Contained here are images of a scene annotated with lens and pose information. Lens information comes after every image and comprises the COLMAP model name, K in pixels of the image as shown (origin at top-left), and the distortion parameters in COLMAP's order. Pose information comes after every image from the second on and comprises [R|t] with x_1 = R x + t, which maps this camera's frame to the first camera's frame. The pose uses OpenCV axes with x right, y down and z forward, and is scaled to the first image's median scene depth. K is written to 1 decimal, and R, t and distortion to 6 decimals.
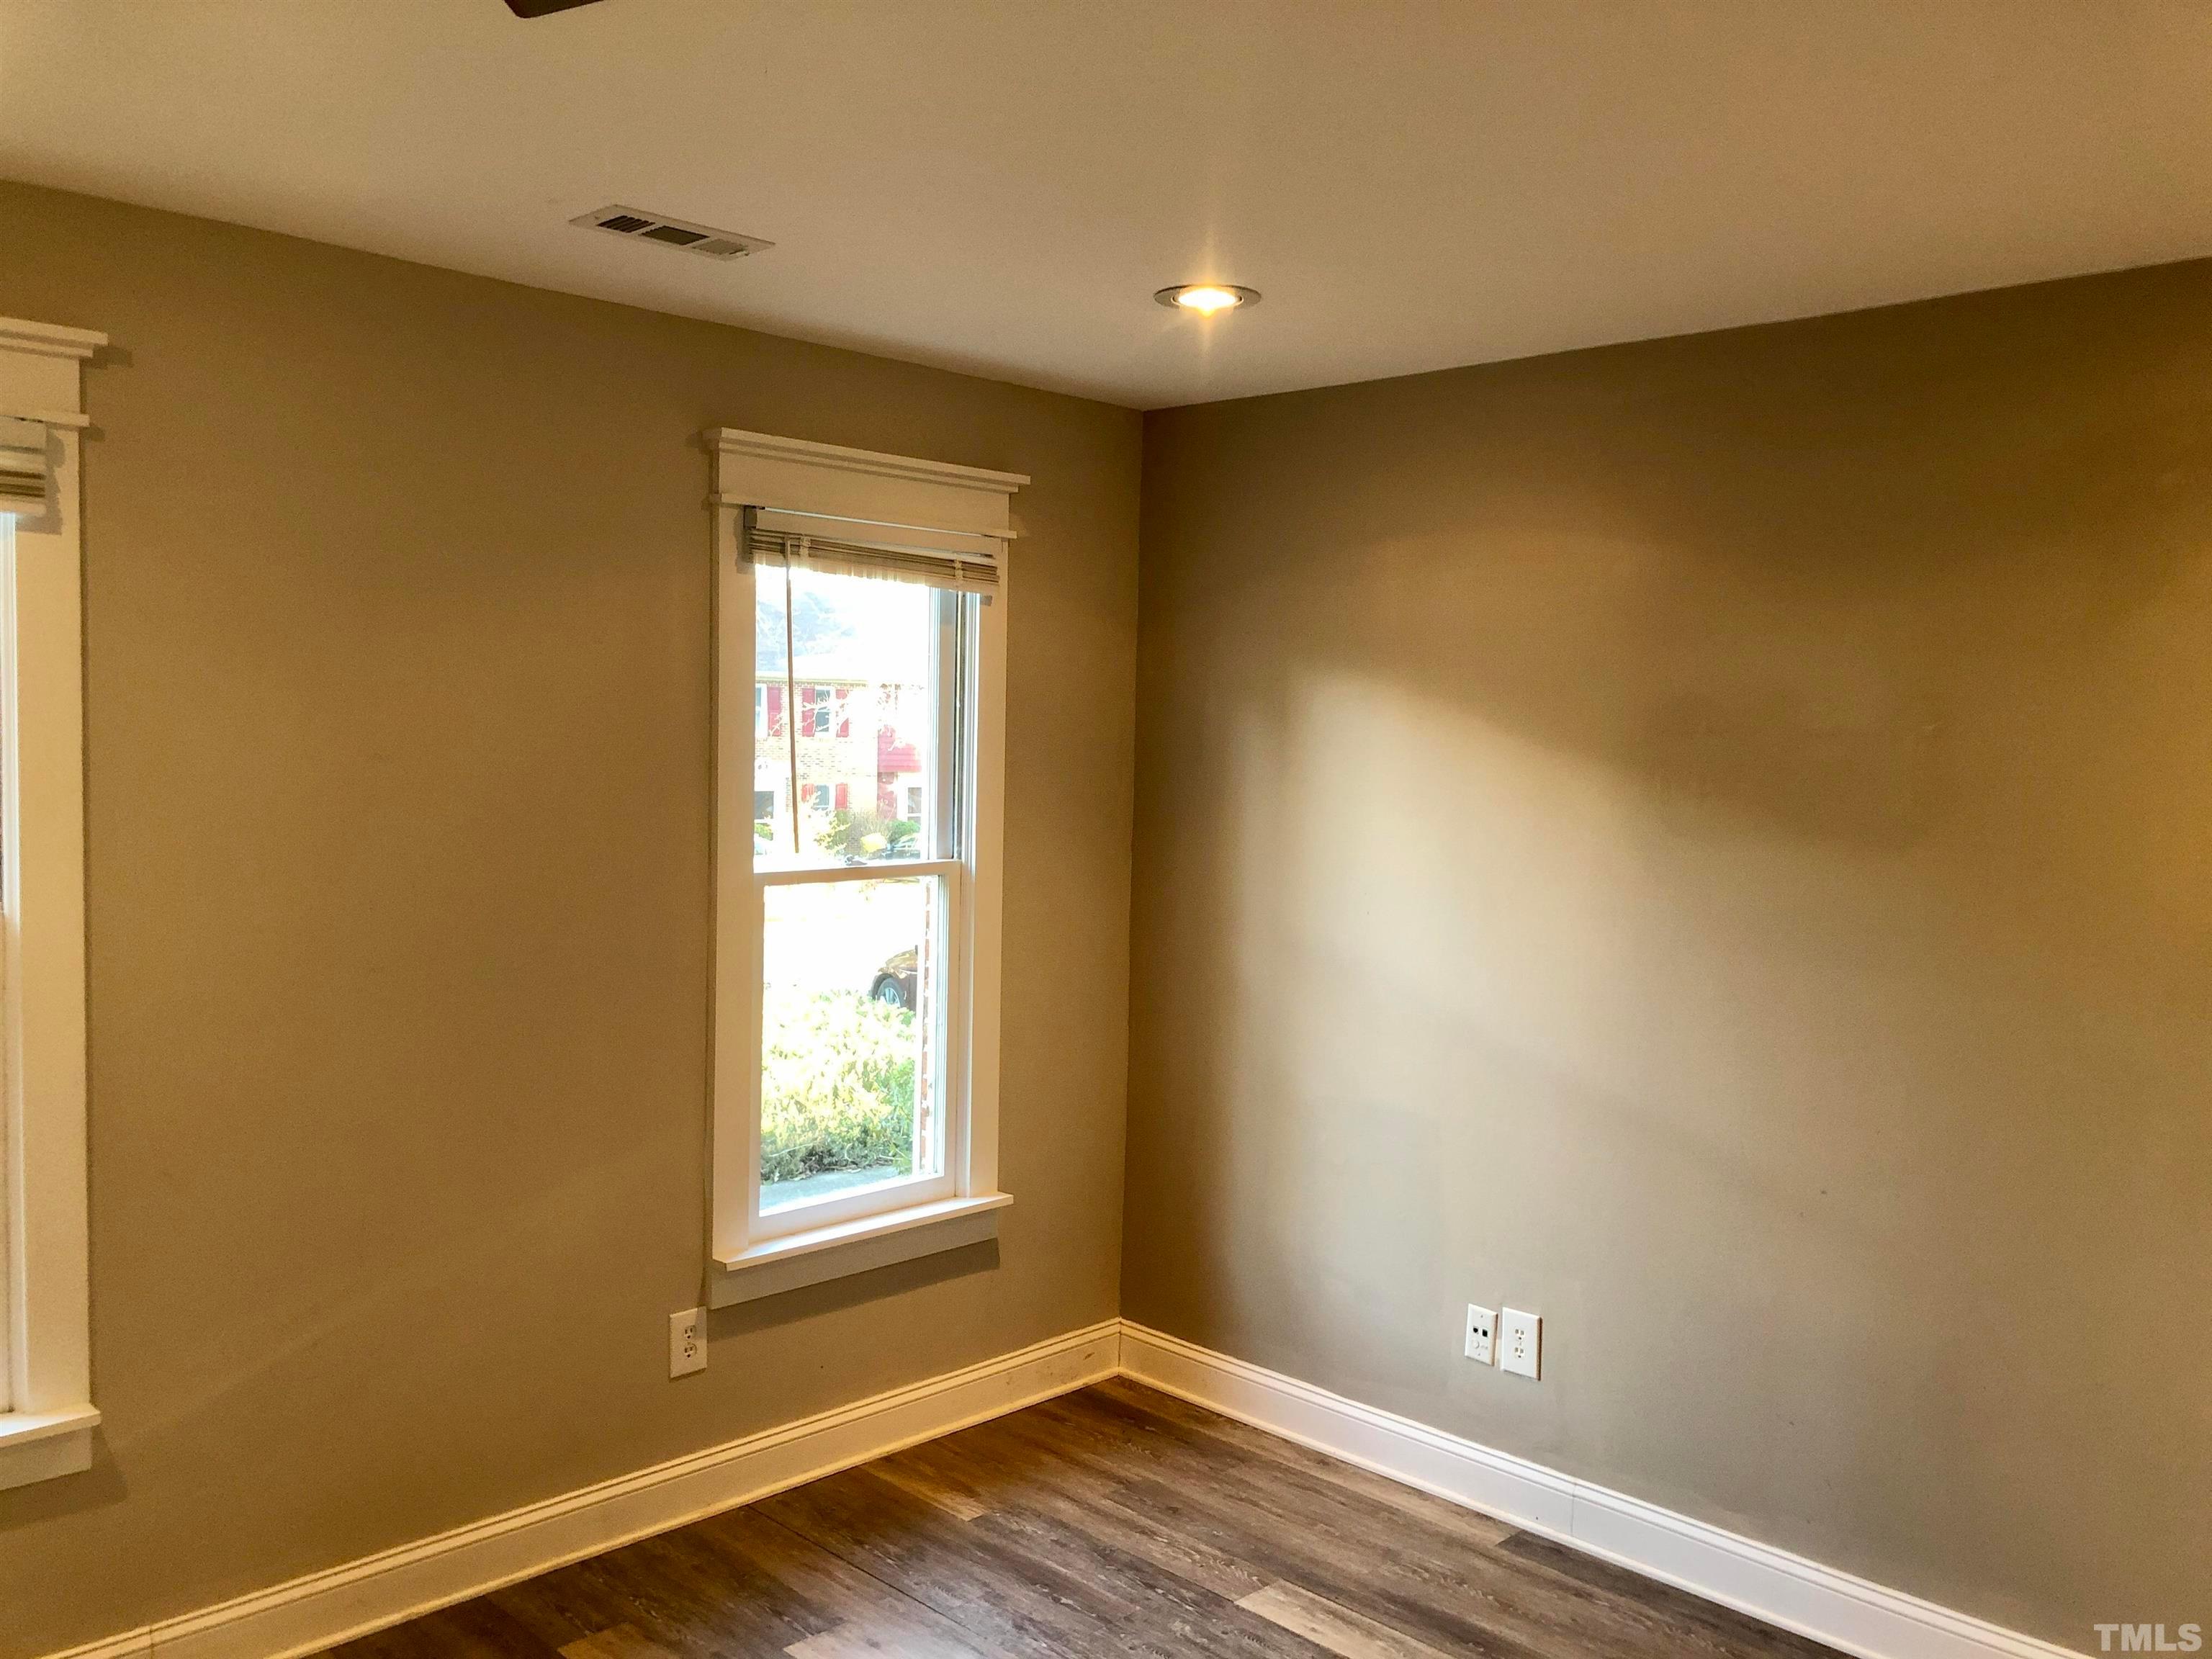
lens RADIAL K [[1825.9, 0, 1061.8], [0, 1825.9, 819.0], [0, 0, 1]] dist [0.004412, 0.002736]
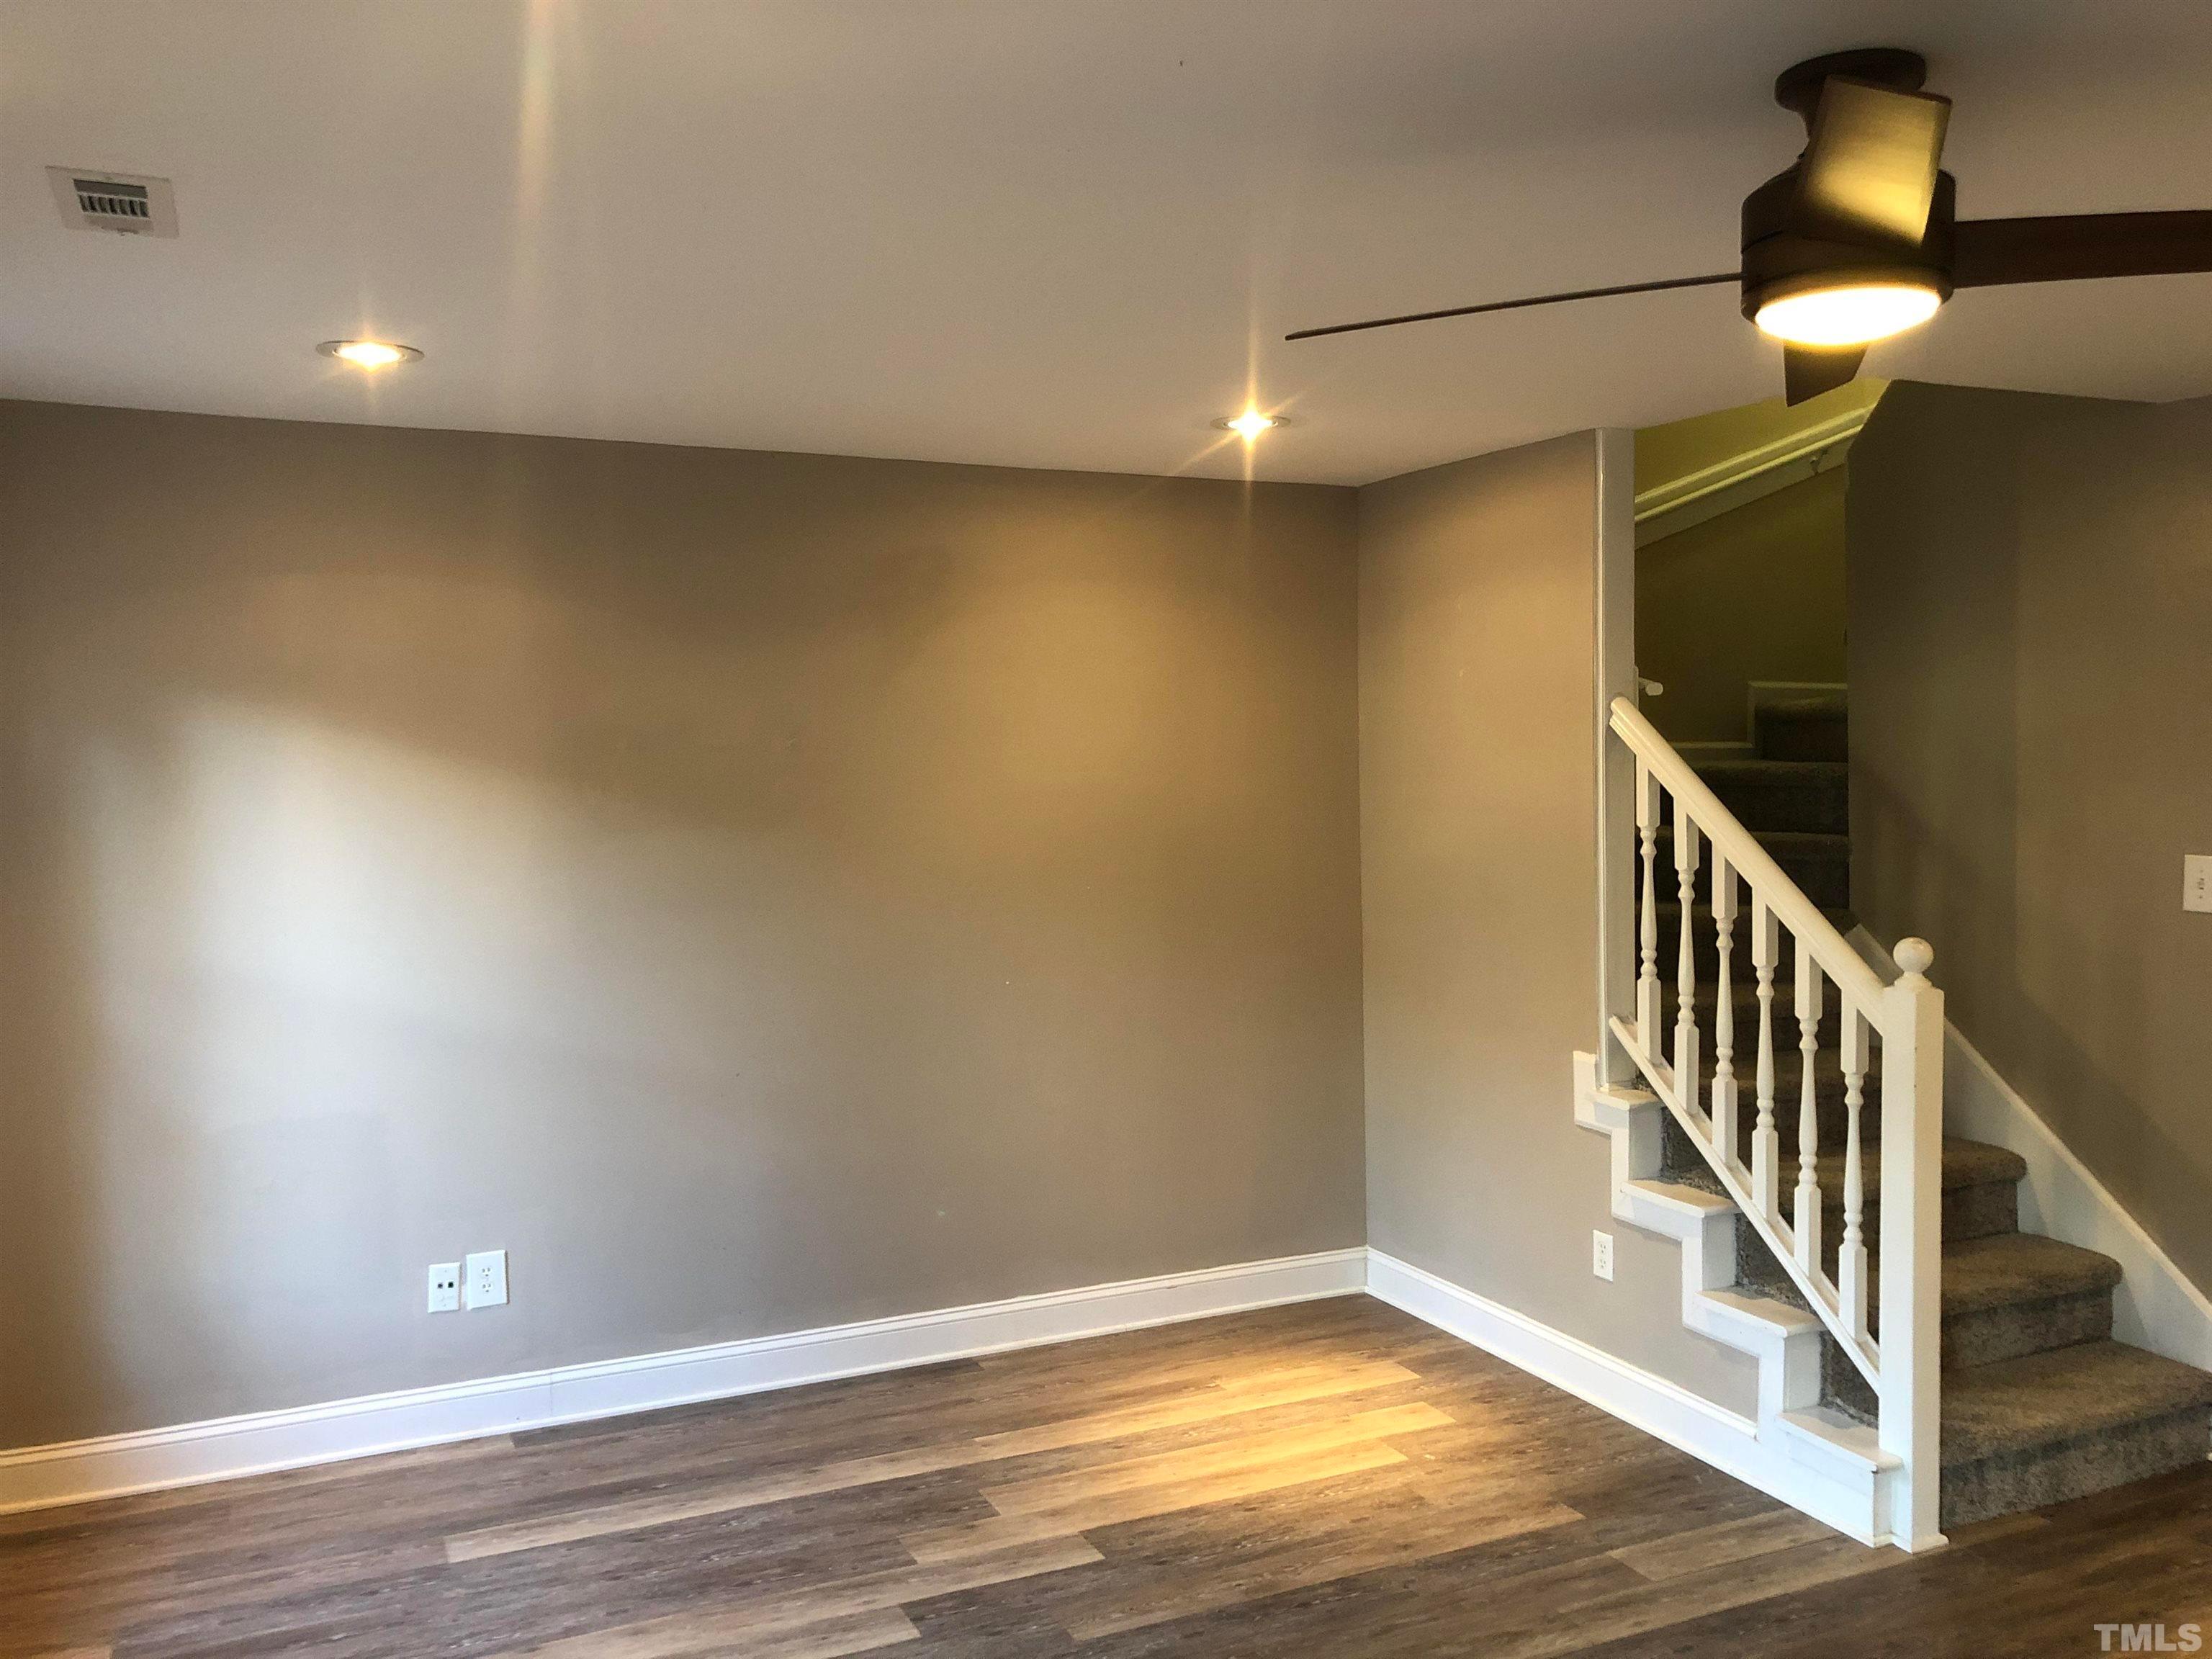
lens RADIAL K [[1797.6, 0, 1102.7], [0, 1797.6, 821.3], [0, 0, 1]] dist [-0.000576, 0.010200]
pose [[0.338425, -0.062192, 0.938936, -0.682059], [0.073554, 0.996509, 0.039494, -0.021772], [-0.938114, 0.055696, 0.341818, 0.223665]]
